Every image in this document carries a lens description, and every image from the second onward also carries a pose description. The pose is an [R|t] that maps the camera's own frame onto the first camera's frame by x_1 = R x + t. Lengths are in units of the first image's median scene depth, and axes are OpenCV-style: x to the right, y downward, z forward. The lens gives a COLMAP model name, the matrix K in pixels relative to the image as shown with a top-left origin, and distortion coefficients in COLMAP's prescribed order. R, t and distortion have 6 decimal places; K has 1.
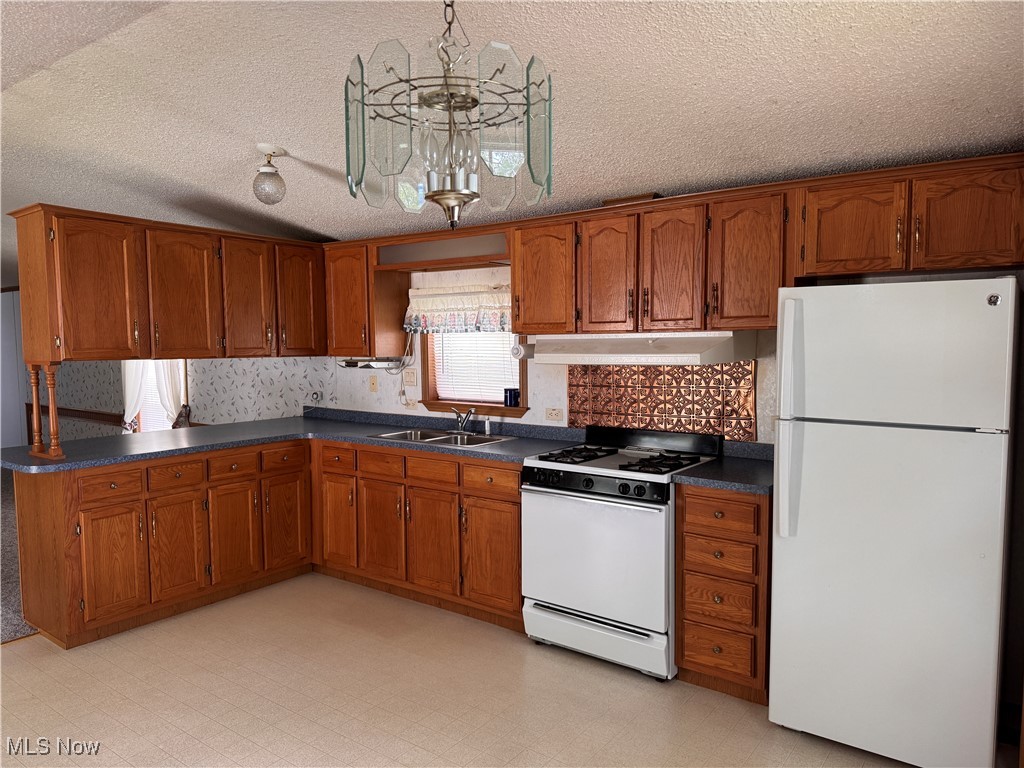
lens RADIAL K [[712.6, 0, 513.2], [0, 712.6, 391.9], [0, 0, 1]] dist [0.161899, -0.275694]
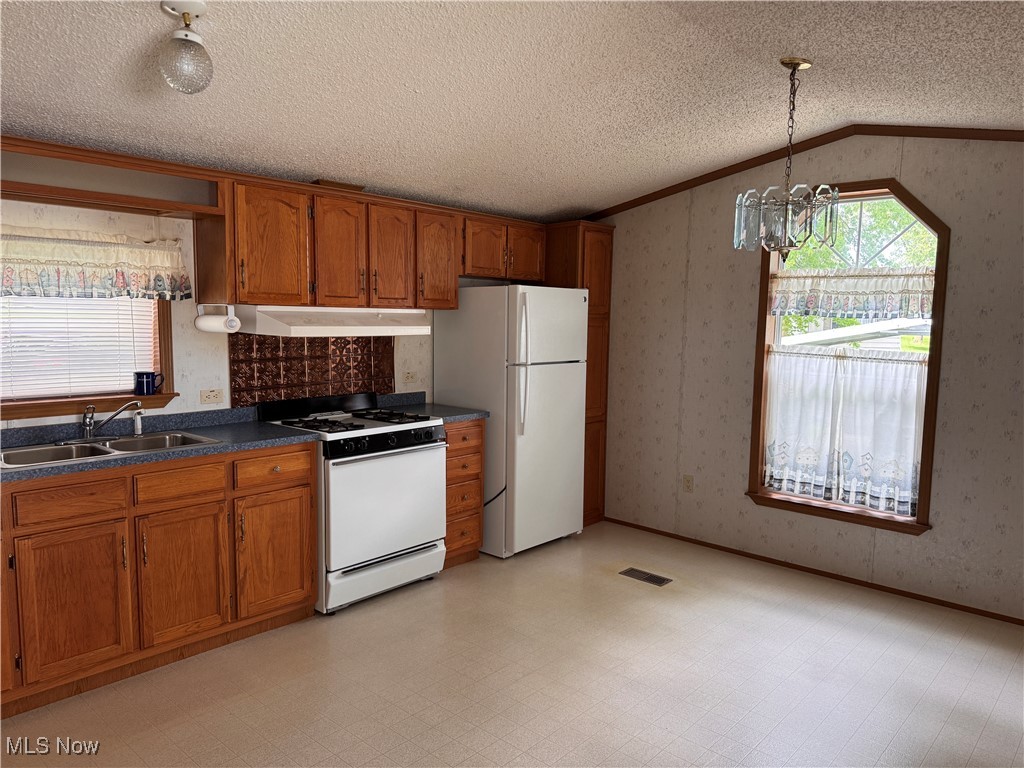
lens RADIAL K [[712.6, 0, 513.2], [0, 712.6, 391.9], [0, 0, 1]] dist [0.161899, -0.275694]
pose [[0.099149, -0.095063, 0.990521, -0.883871], [0.061740, 0.994096, 0.089226, -0.034451], [-0.993155, 0.052308, 0.104433, 0.607418]]
